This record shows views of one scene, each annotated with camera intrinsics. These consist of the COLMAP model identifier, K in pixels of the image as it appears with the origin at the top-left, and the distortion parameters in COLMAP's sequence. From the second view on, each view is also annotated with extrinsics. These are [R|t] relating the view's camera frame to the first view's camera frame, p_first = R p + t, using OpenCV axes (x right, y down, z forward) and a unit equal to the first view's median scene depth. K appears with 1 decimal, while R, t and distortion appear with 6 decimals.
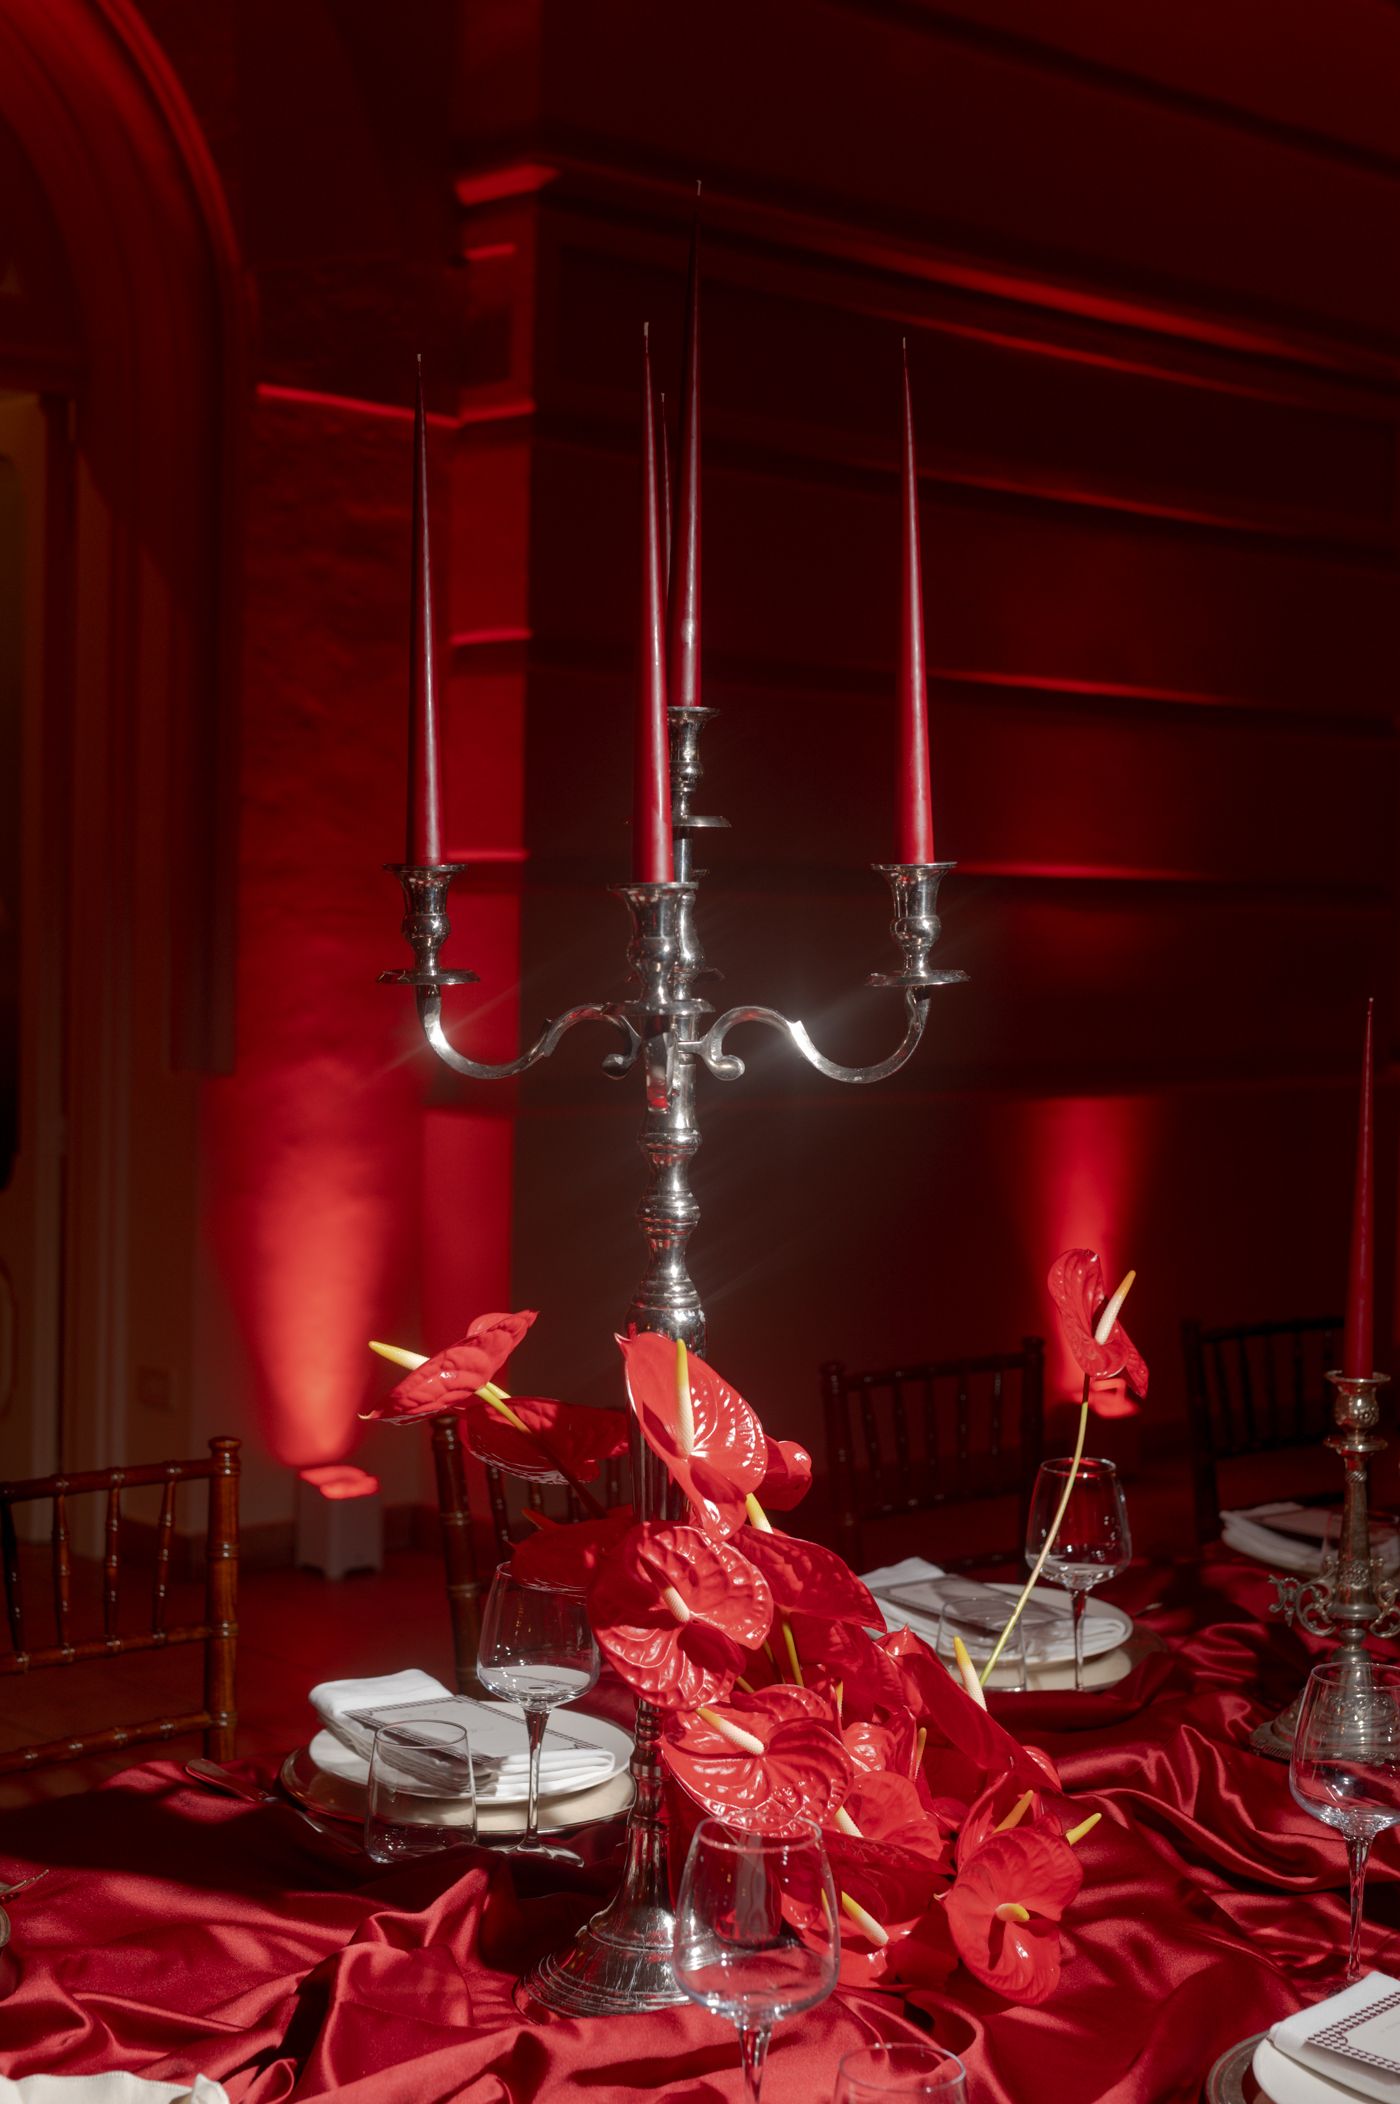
lens RADIAL K [[3141.2, 0, 659.5], [0, 3141.2, 1131.1], [0, 0, 1]] dist [-0.004300, -0.024425]
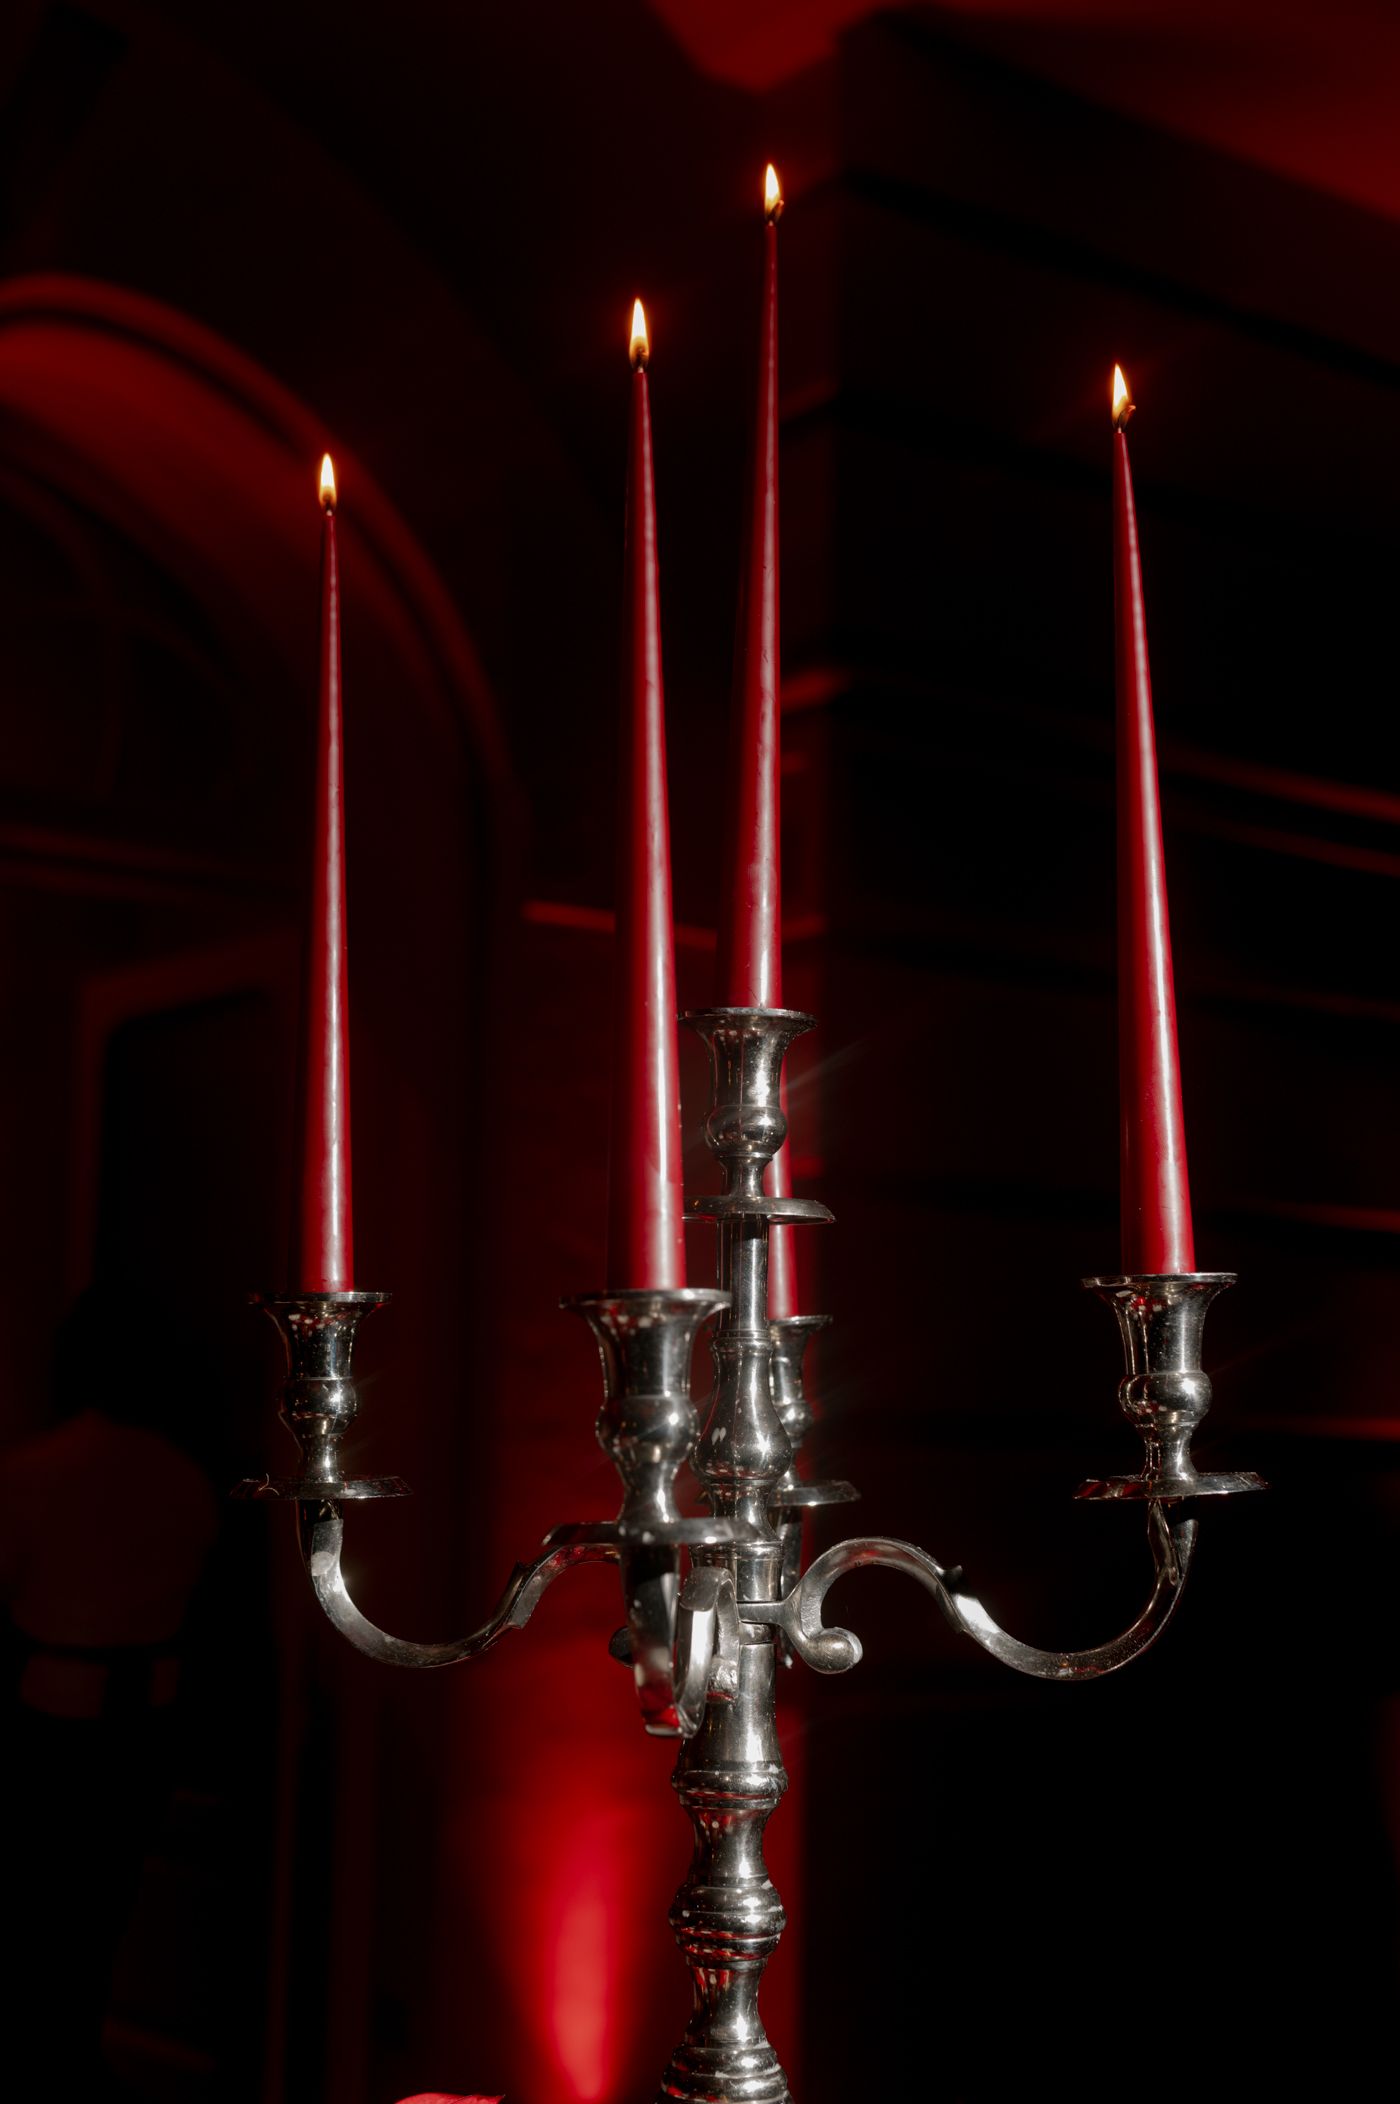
lens RADIAL K [[3009.1, 0, 700.0], [0, 3009.1, 1052.0], [0, 0, 1]] dist [0.006853, -0.058496]
pose [[0.994186, -0.015979, -0.106482, 0.022599], [-0.007424, 0.976402, -0.215834, -0.003380], [0.107418, 0.215370, 0.970607, 0.184645]]
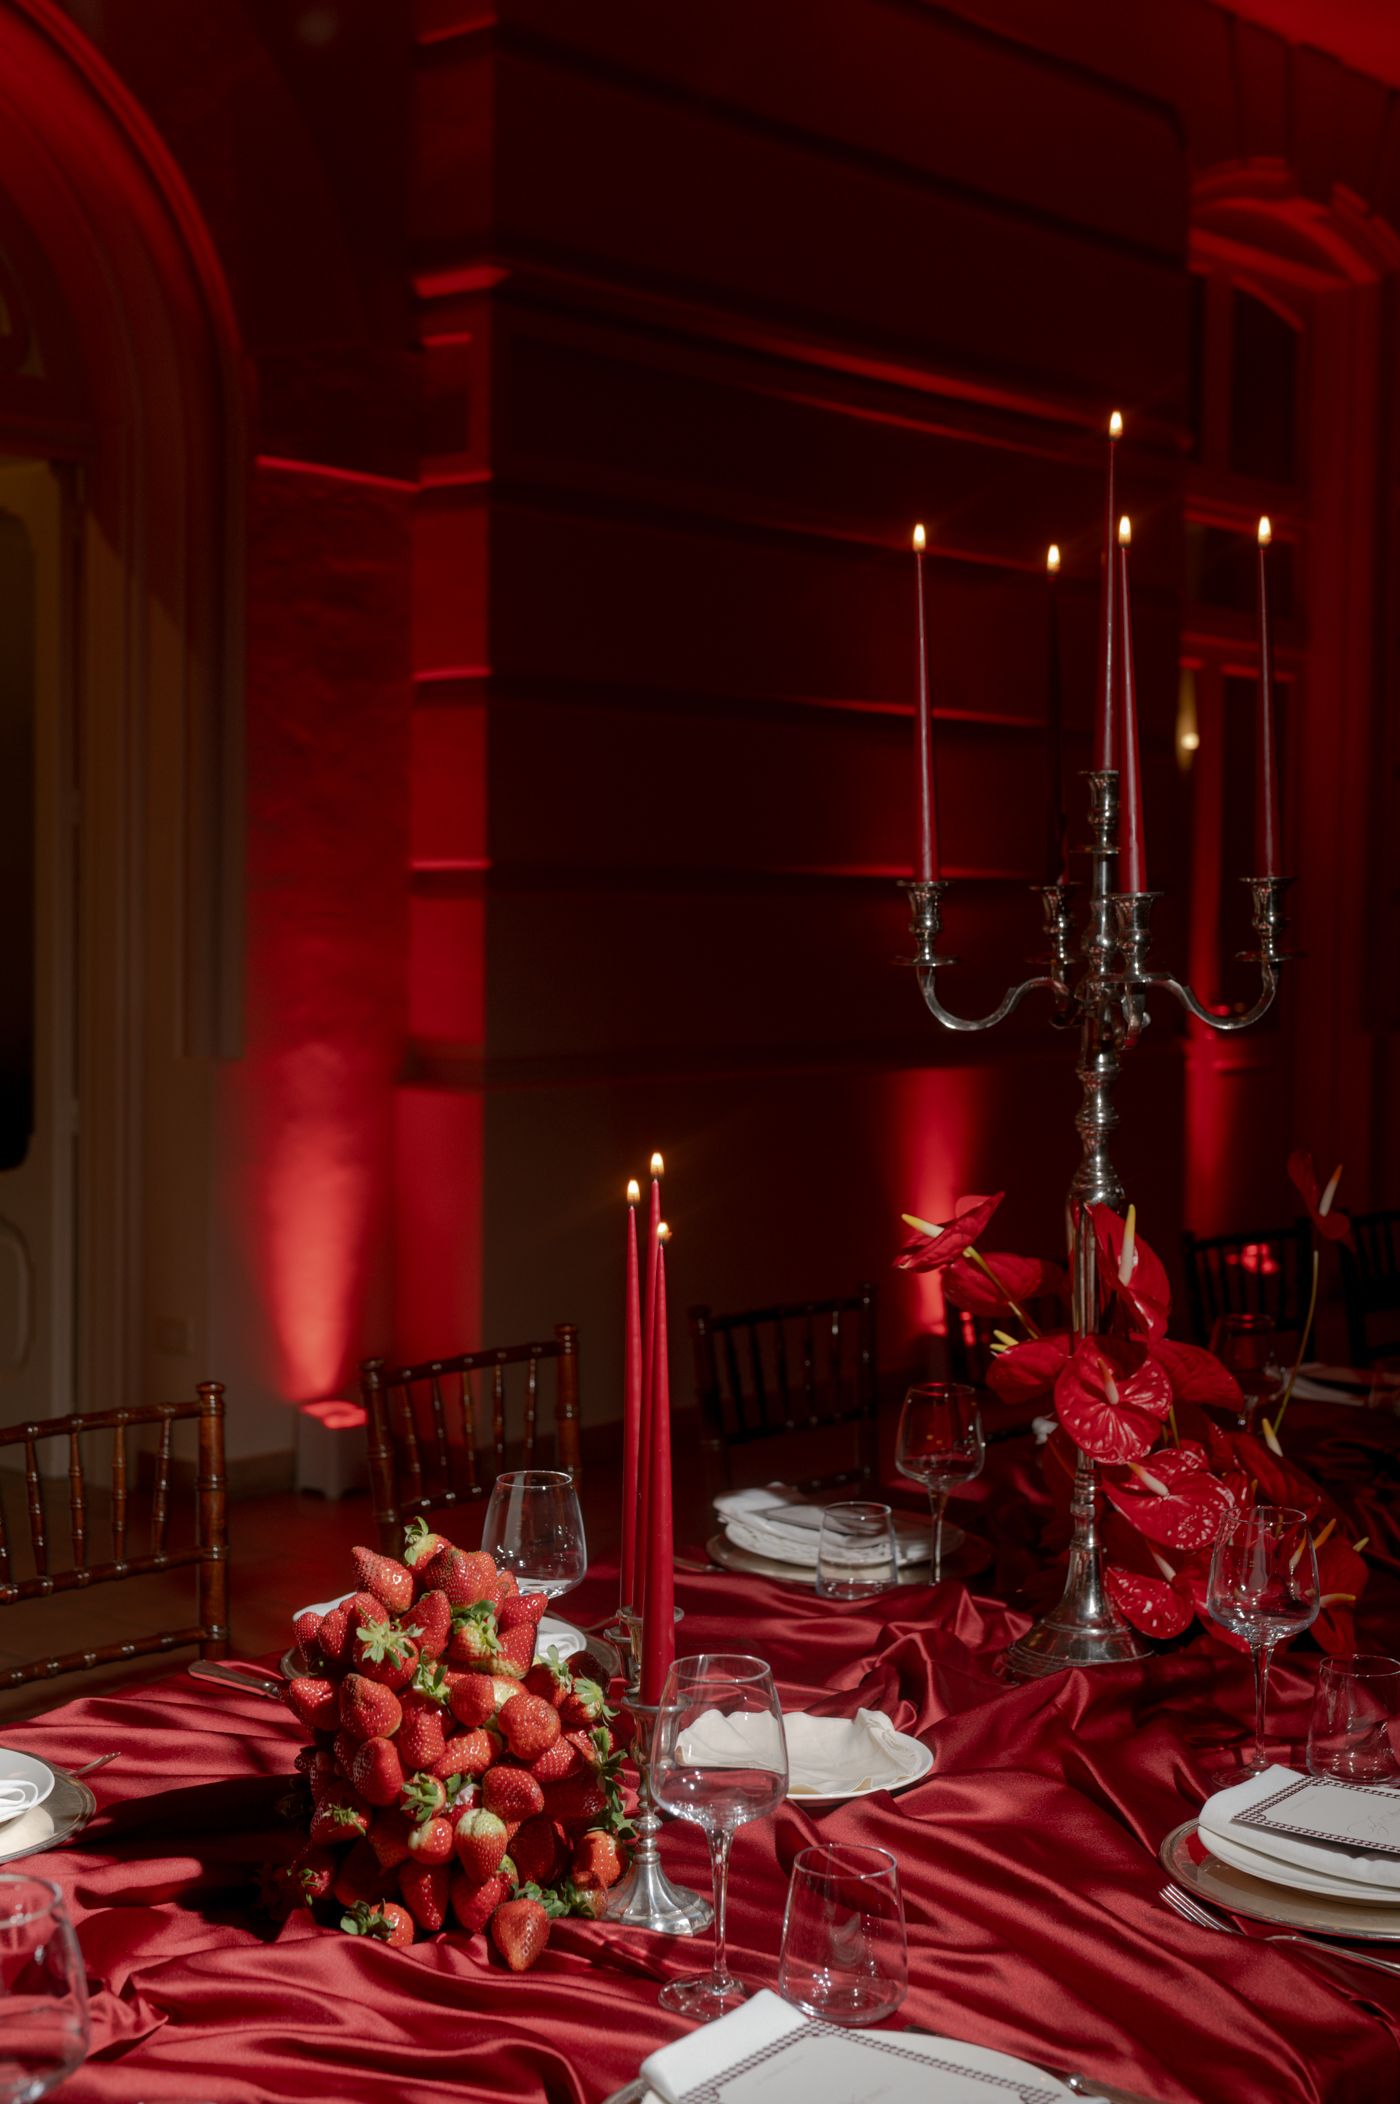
lens RADIAL K [[3026.4, 0, 697.5], [0, 3026.4, 1125.4], [0, 0, 1]] dist [-0.018382, -0.039084]
pose [[0.991665, -0.022346, 0.126894, -0.142762], [0.022102, 0.999750, 0.003328, 0.007832], [-0.126937, -0.000496, 0.991911, -0.142183]]
